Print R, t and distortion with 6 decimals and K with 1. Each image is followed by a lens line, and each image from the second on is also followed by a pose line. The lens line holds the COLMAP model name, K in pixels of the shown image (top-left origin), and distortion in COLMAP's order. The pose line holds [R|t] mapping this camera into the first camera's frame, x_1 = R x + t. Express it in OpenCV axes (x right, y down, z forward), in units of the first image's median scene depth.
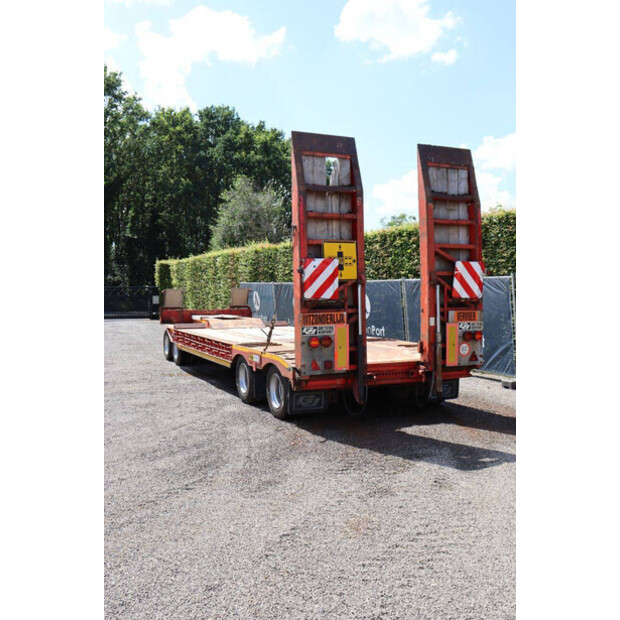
lens RADIAL K [[635.3, 0, 310.9], [0, 635.3, 305.5], [0, 0, 1]] dist [-0.084023, 0.000000]
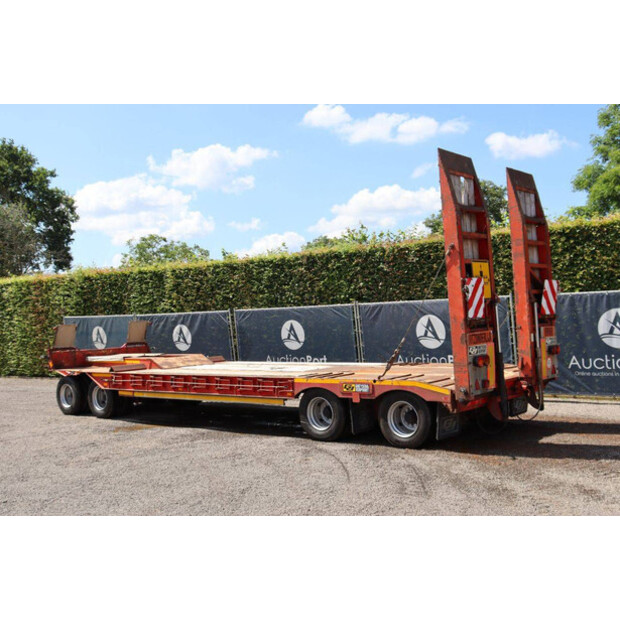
lens RADIAL K [[735.0, 0, 318.1], [0, 735.0, 300.8], [0, 0, 1]] dist [0.008852, 0.000000]
pose [[0.894942, -0.022555, 0.445612, -0.655719], [0.047668, 0.997839, -0.045227, 0.002827], [-0.443629, 0.061717, 0.894083, 0.069424]]
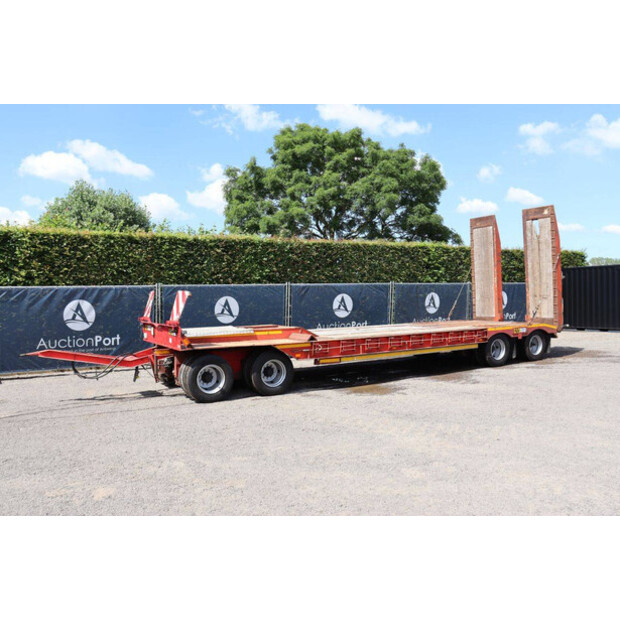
lens RADIAL K [[531.6, 0, 309.7], [0, 531.6, 307.9], [0, 0, 1]] dist [-0.134304, 0.090221]
pose [[-0.100801, -0.019259, 0.994720, -1.414550], [0.045368, 0.998684, 0.023934, -0.029556], [-0.993872, 0.047541, -0.099794, 1.763050]]
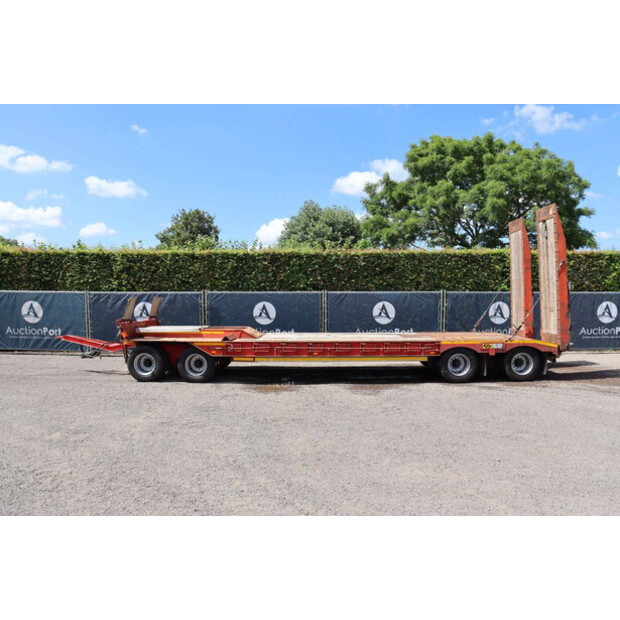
lens RADIAL K [[505.0, 0, 318.4], [0, 505.0, 299.9], [0, 0, 1]] dist [-0.157487, 0.127665]
pose [[0.417228, 0.005589, 0.908785, -1.351390], [0.022121, 0.999622, -0.016304, -0.011508], [-0.908533, 0.026906, 0.416947, 0.953893]]
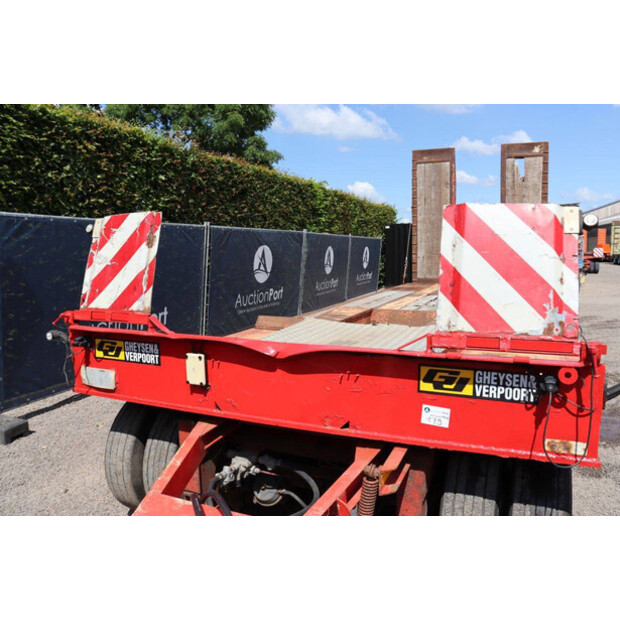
lens RADIAL K [[505.0, 0, 309.6], [0, 505.0, 304.7], [0, 0, 1]] dist [-0.157487, 0.127665]
pose [[-0.670587, -0.072106, 0.738318, -0.515920], [0.028942, 0.991964, 0.123164, -0.033479], [-0.741266, 0.103960, -0.663112, 2.111726]]
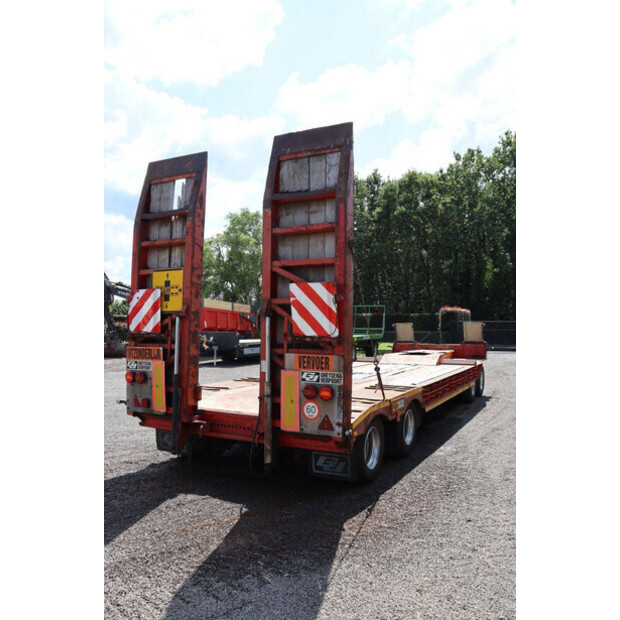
lens RADIAL K [[531.6, 0, 311.3], [0, 531.6, 307.0], [0, 0, 1]] dist [-0.134304, 0.090221]
pose [[0.616639, -0.018841, -0.787020, 0.709123], [-0.027356, 0.998597, -0.045340, -0.017256], [0.786770, 0.049488, 0.615259, 0.650674]]
